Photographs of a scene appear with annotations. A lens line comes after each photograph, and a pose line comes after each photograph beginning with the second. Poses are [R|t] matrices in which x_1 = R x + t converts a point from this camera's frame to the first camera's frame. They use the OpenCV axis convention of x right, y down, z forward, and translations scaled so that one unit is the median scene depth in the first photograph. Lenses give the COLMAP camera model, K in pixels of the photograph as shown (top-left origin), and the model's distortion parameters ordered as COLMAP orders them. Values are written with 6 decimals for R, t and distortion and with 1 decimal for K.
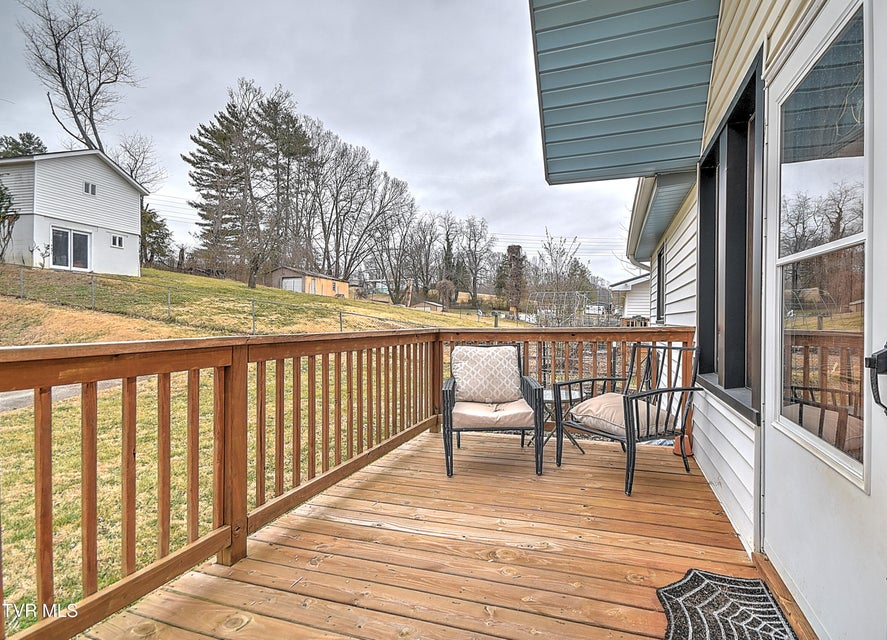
lens RADIAL K [[425.8, 0, 518.0], [0, 425.8, 320.0], [0, 0, 1]] dist [0.016732, -0.010100]
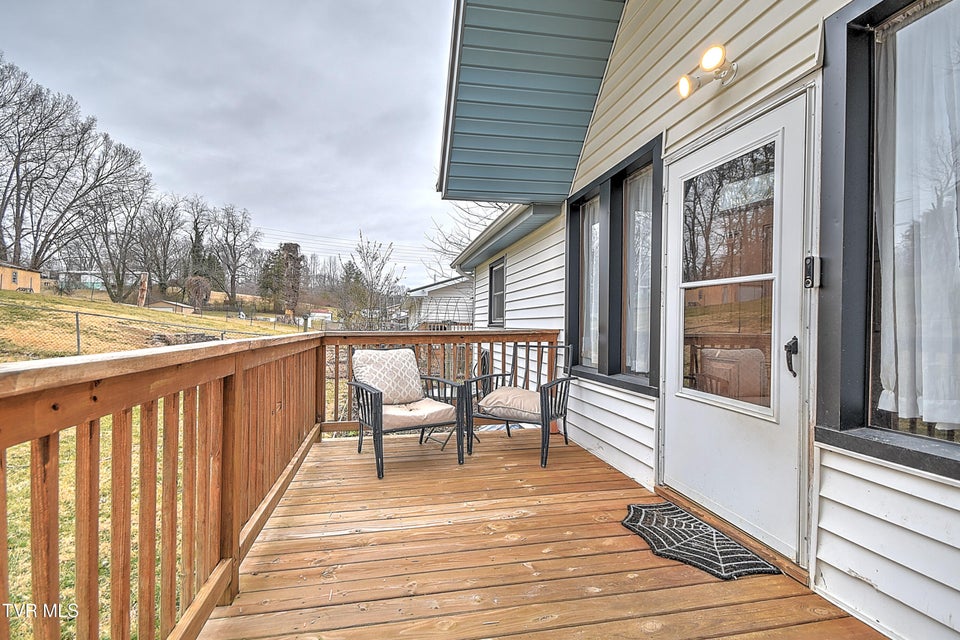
lens RADIAL K [[421.9, 0, 480.0], [0, 421.9, 320.0], [0, 0, 1]] dist [0.009409, -0.000434]
pose [[0.893541, 0.007215, 0.448924, -0.306860], [-0.002543, 0.999936, -0.011009, 0.002048], [-0.448974, 0.008695, 0.893502, -0.001485]]
